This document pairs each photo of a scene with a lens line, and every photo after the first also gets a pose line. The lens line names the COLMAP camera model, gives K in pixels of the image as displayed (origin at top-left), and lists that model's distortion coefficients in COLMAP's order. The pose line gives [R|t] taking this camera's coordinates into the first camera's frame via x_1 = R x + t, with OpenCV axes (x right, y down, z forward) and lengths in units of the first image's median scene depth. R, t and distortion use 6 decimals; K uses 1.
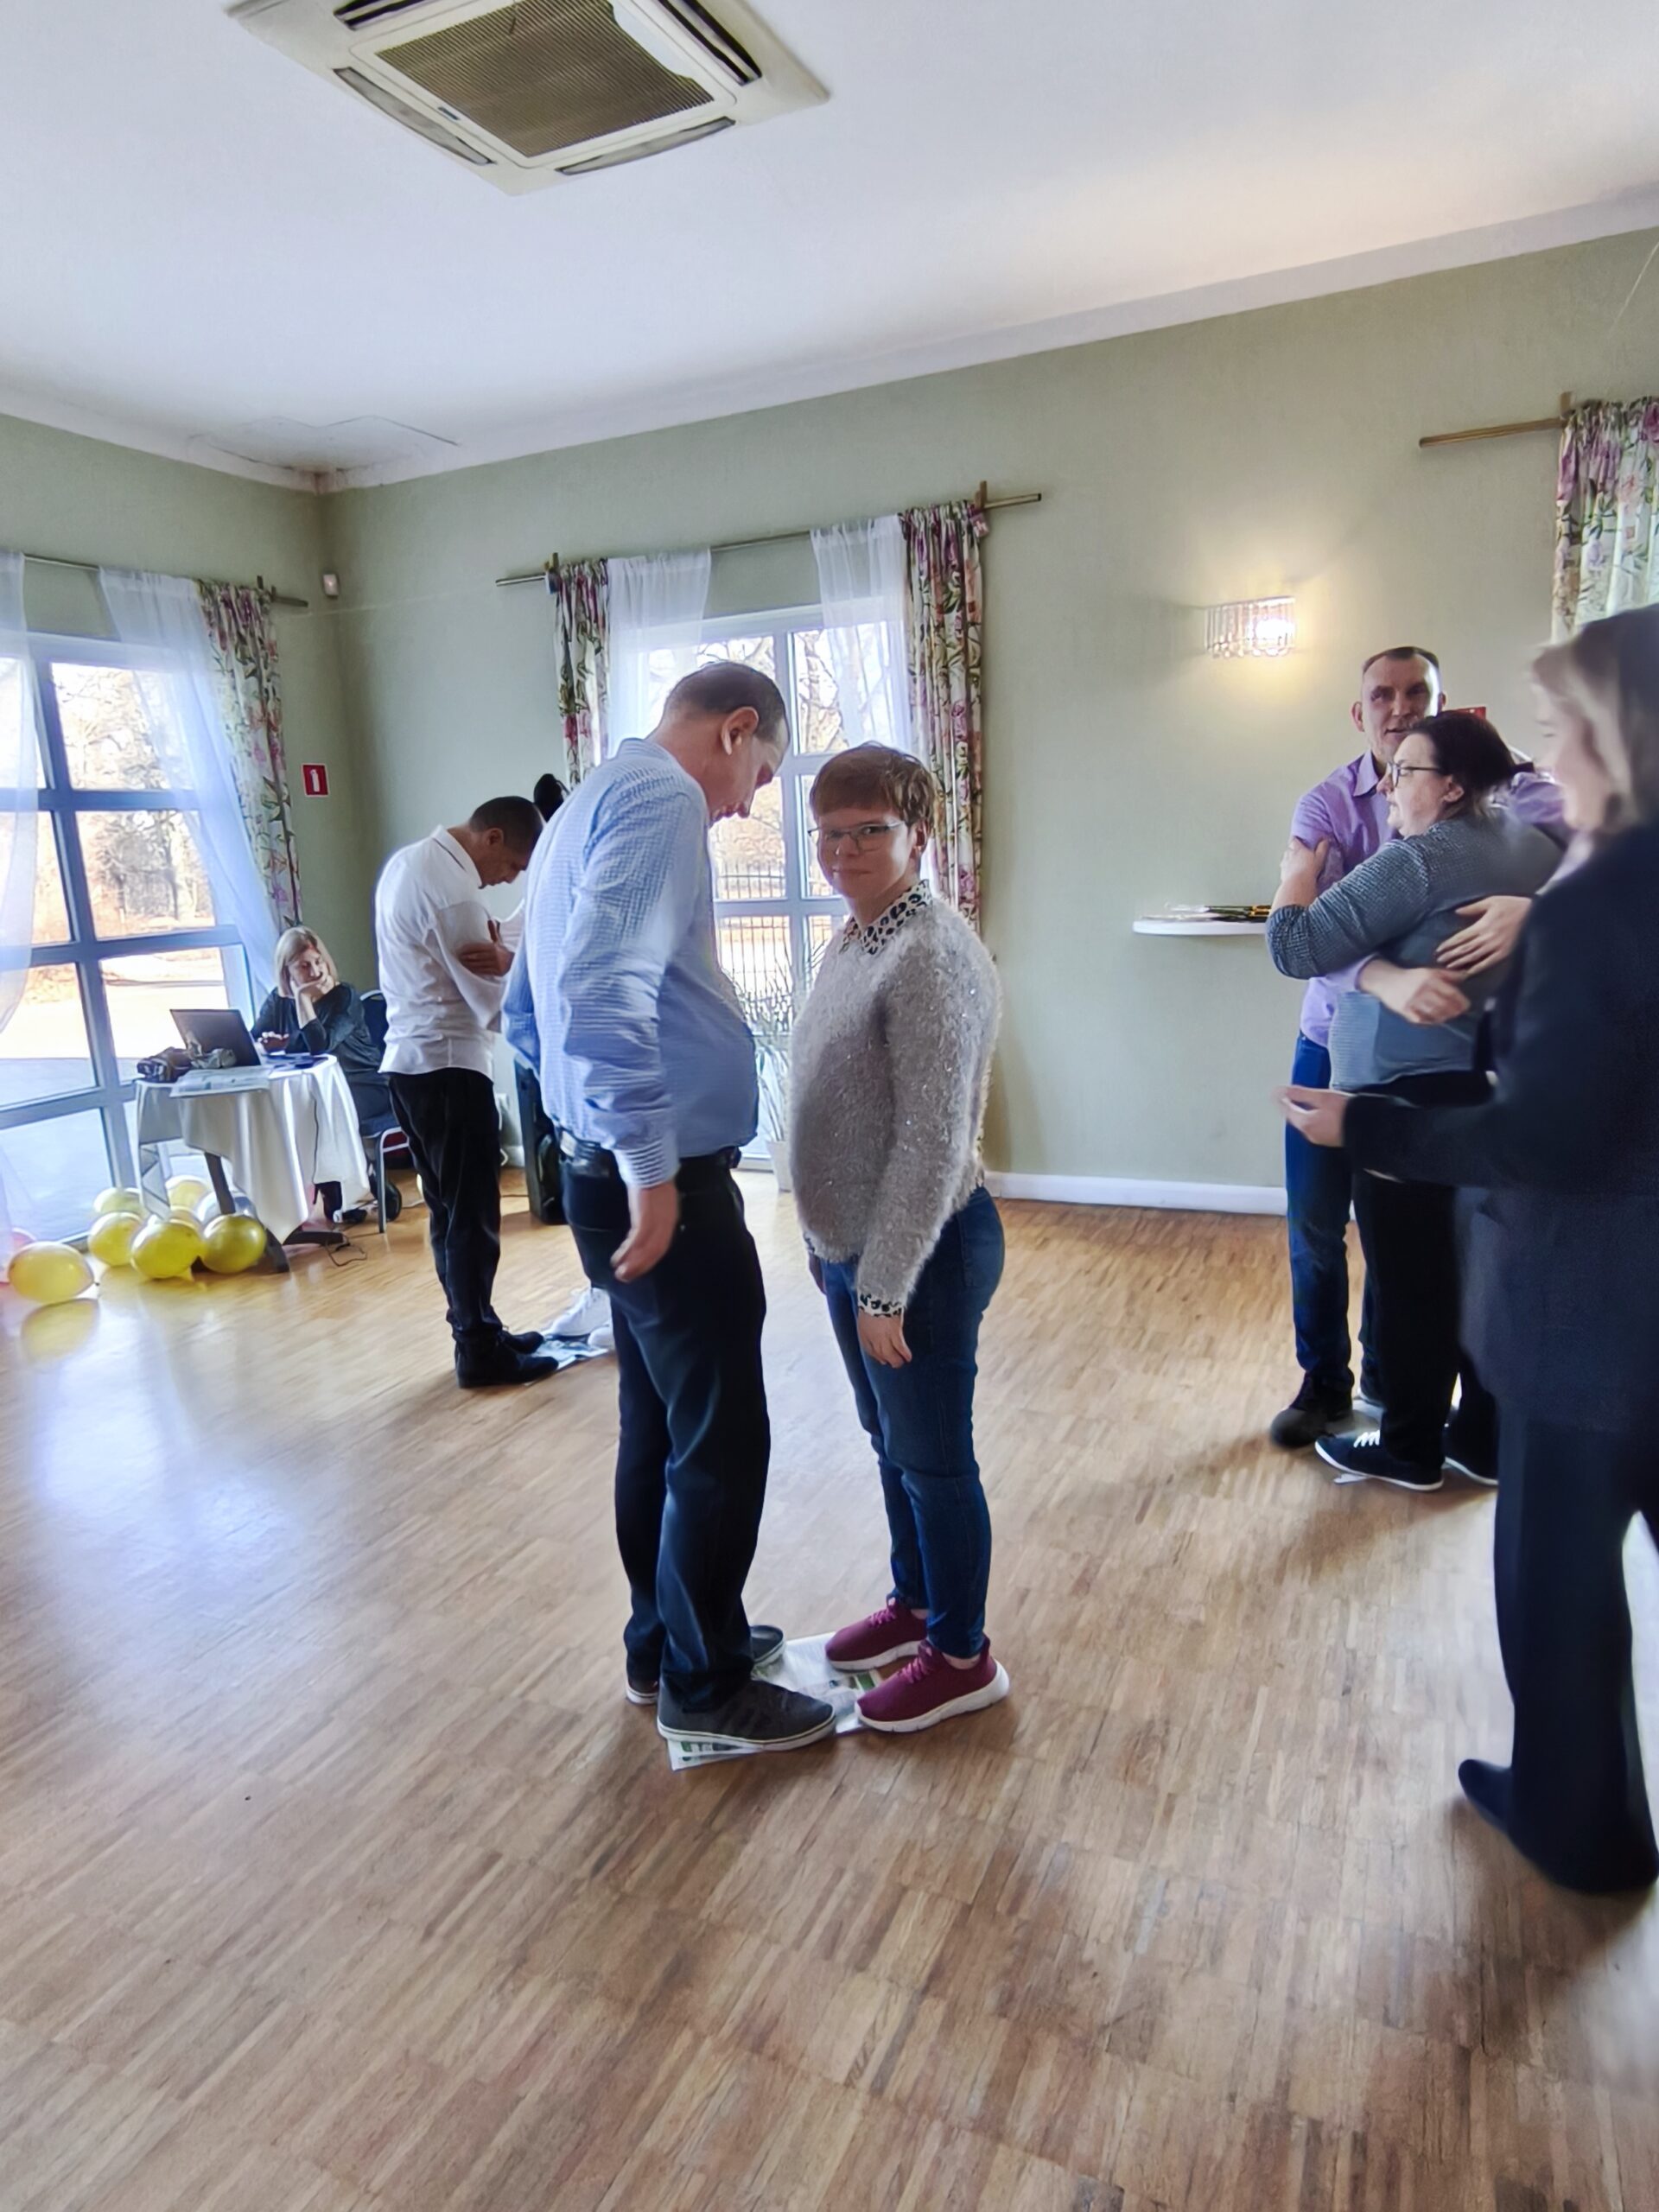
lens RADIAL K [[1347.9, 0, 835.8], [0, 1347.9, 1110.3], [0, 0, 1]] dist [0.022810, -0.024148]
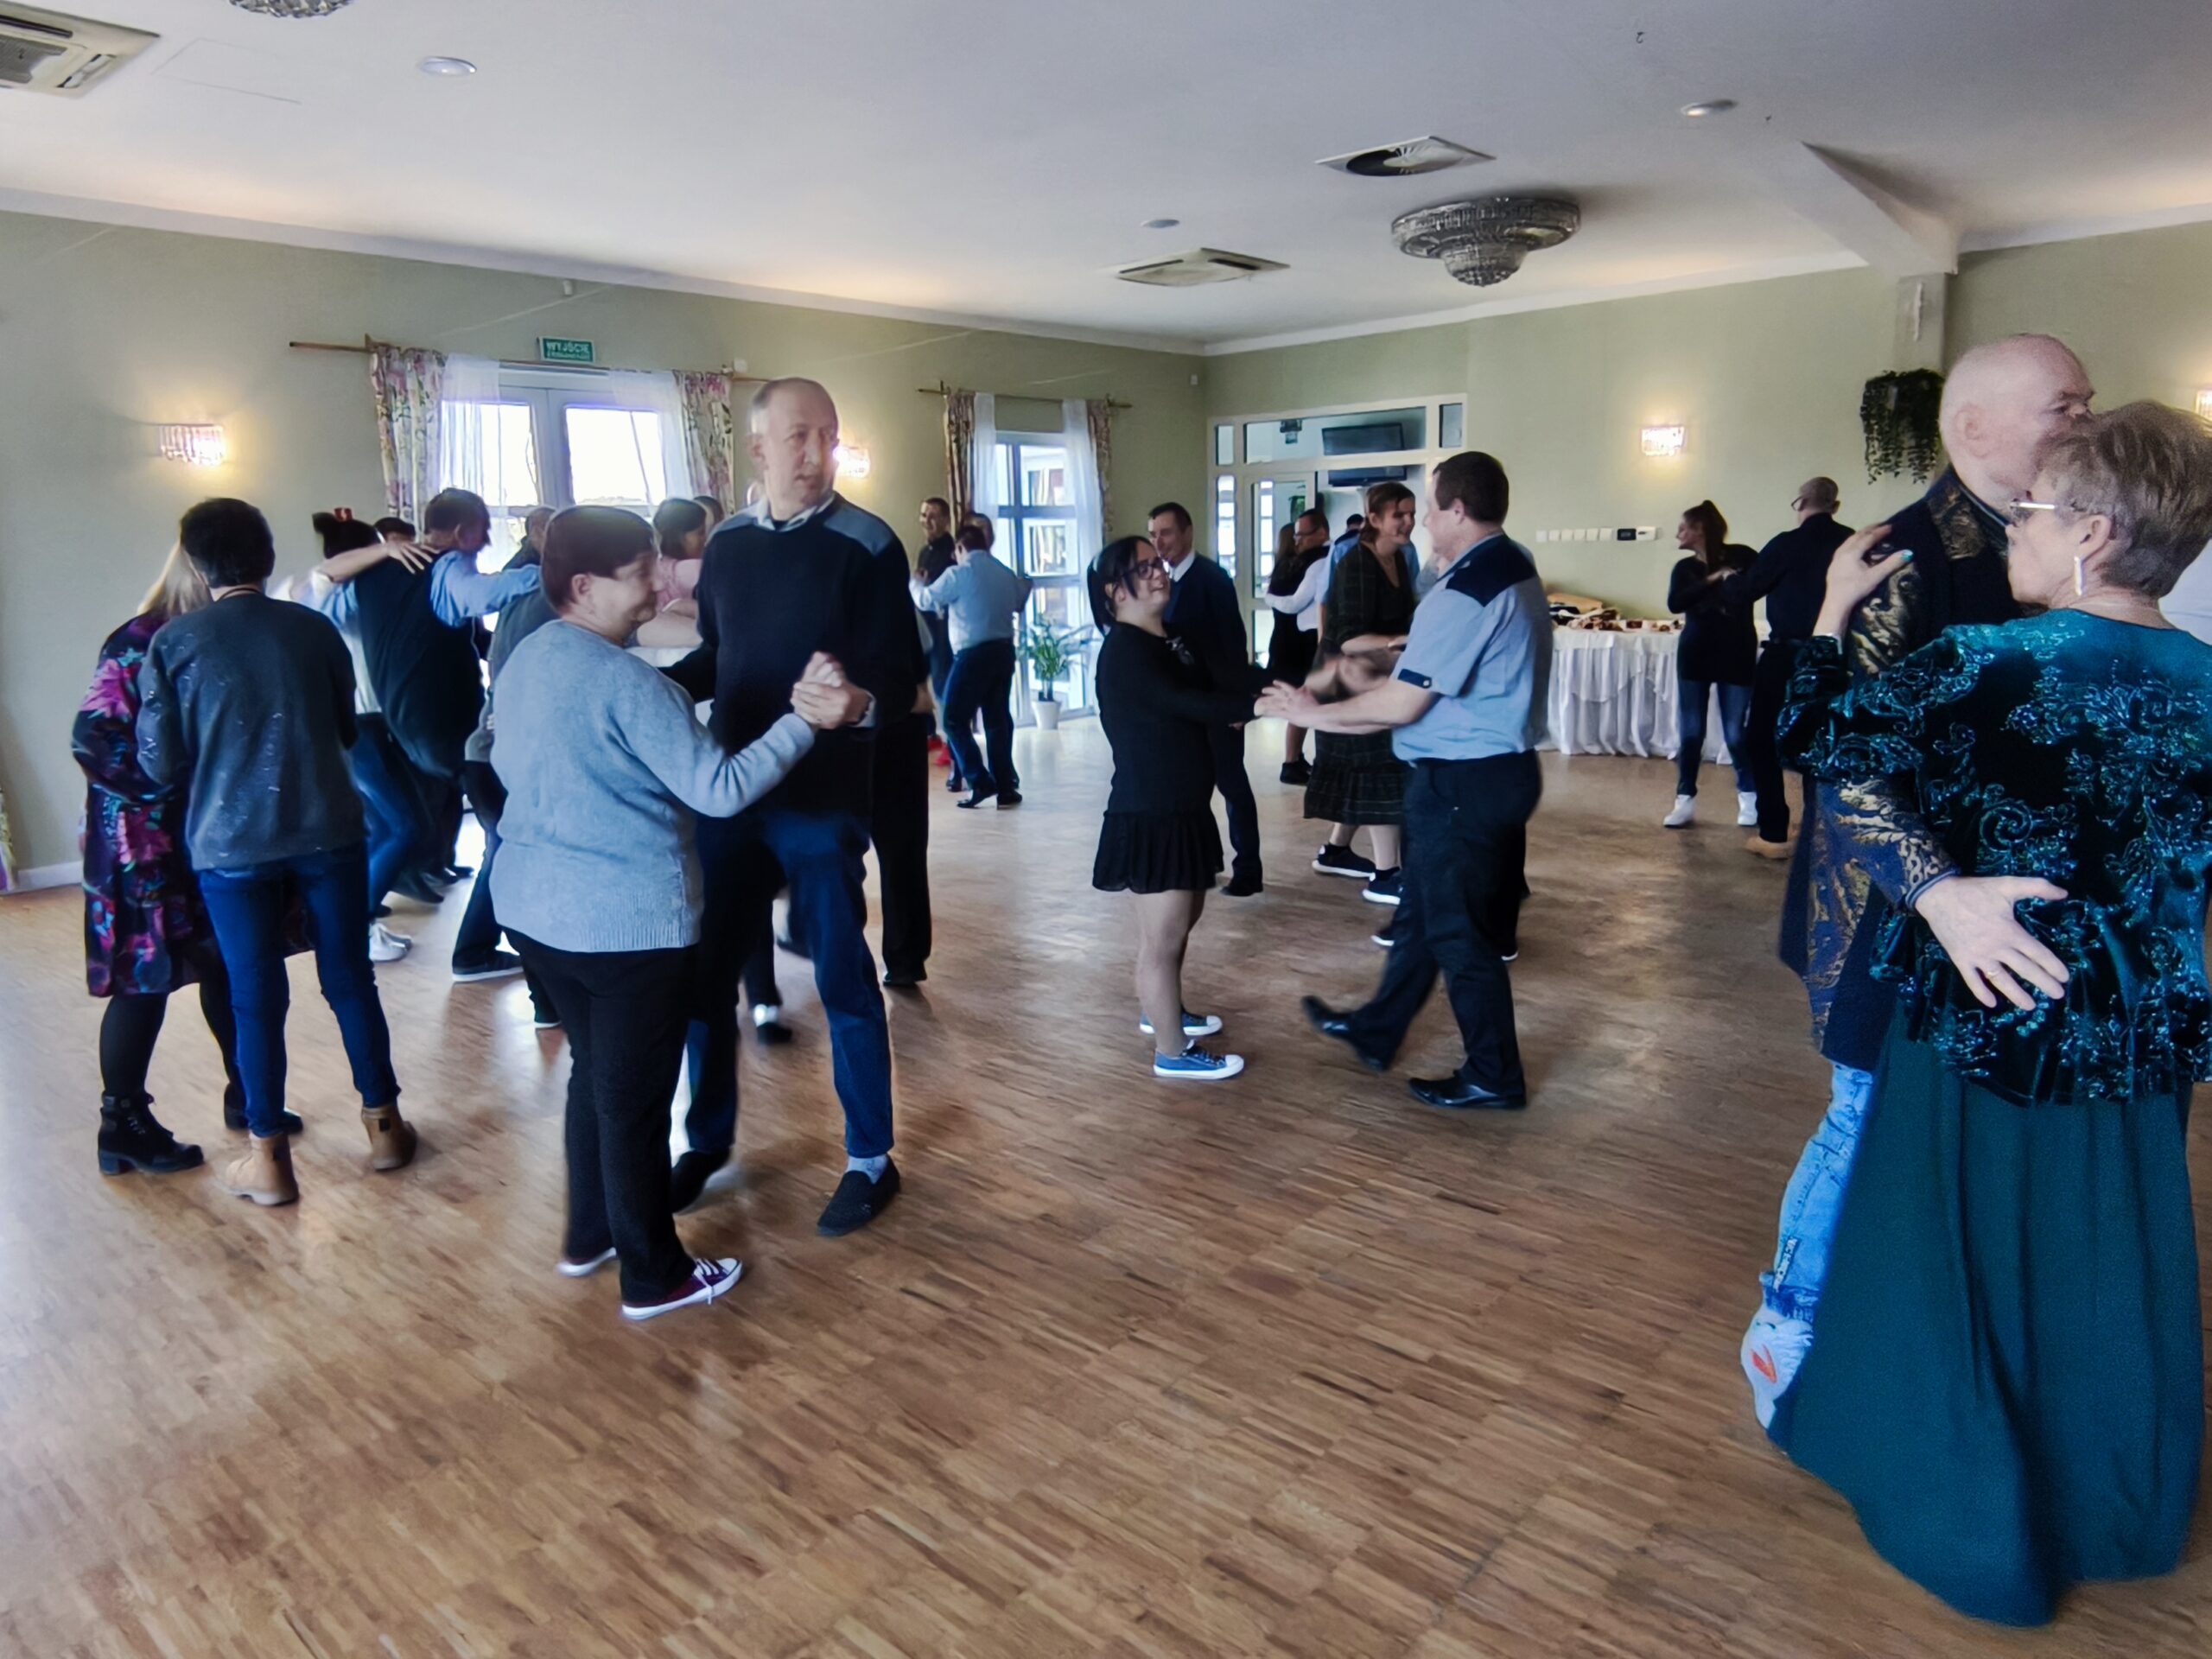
lens RADIAL K [[1445.3, 0, 1100.8], [0, 1445.3, 822.8], [0, 0, 1]] dist [-0.007086, -0.004440]
pose [[0.300082, -0.137507, 0.943951, -0.829337], [0.201046, 0.976445, 0.078328, 0.104172], [-0.932487, 0.166272, 0.320658, -0.299546]]
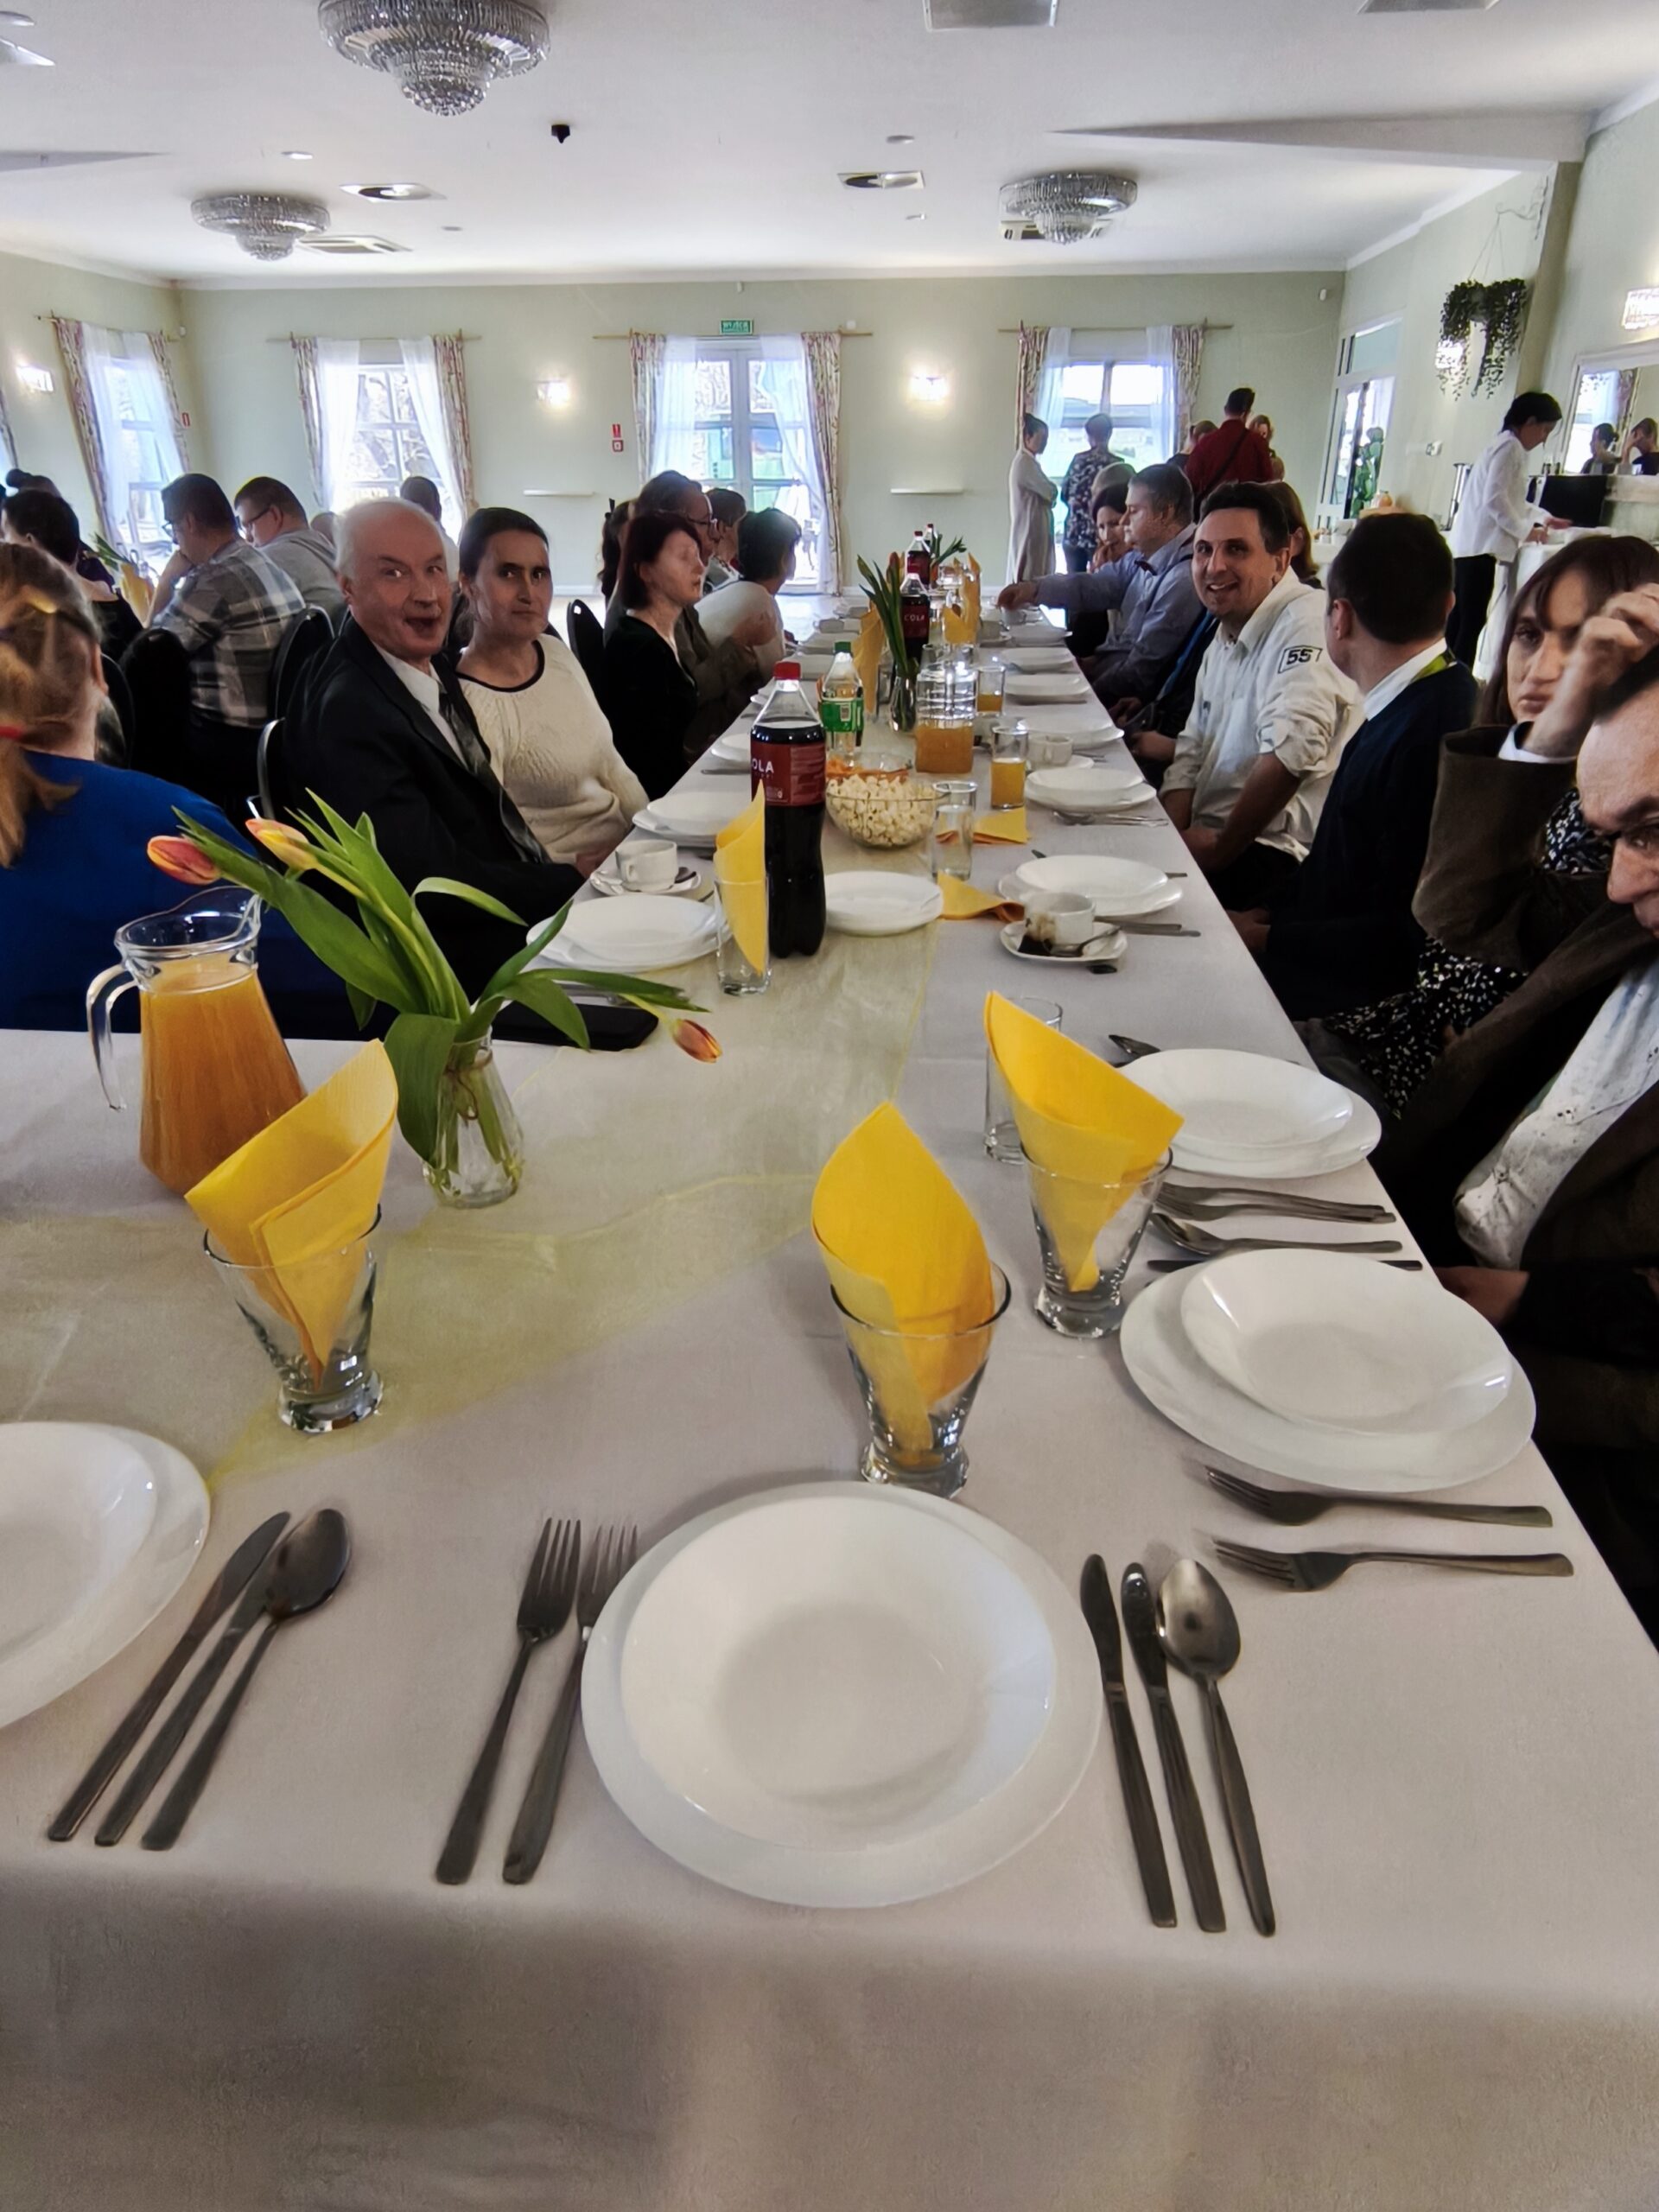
lens RADIAL K [[1347.9, 0, 835.8], [0, 1347.9, 1110.3], [0, 0, 1]] dist [0.022810, -0.024148]
pose [[0.943572, -0.096632, 0.316756, -0.213992], [0.022214, 0.972796, 0.230596, 0.521686], [-0.330422, -0.210547, 0.920050, -2.298827]]
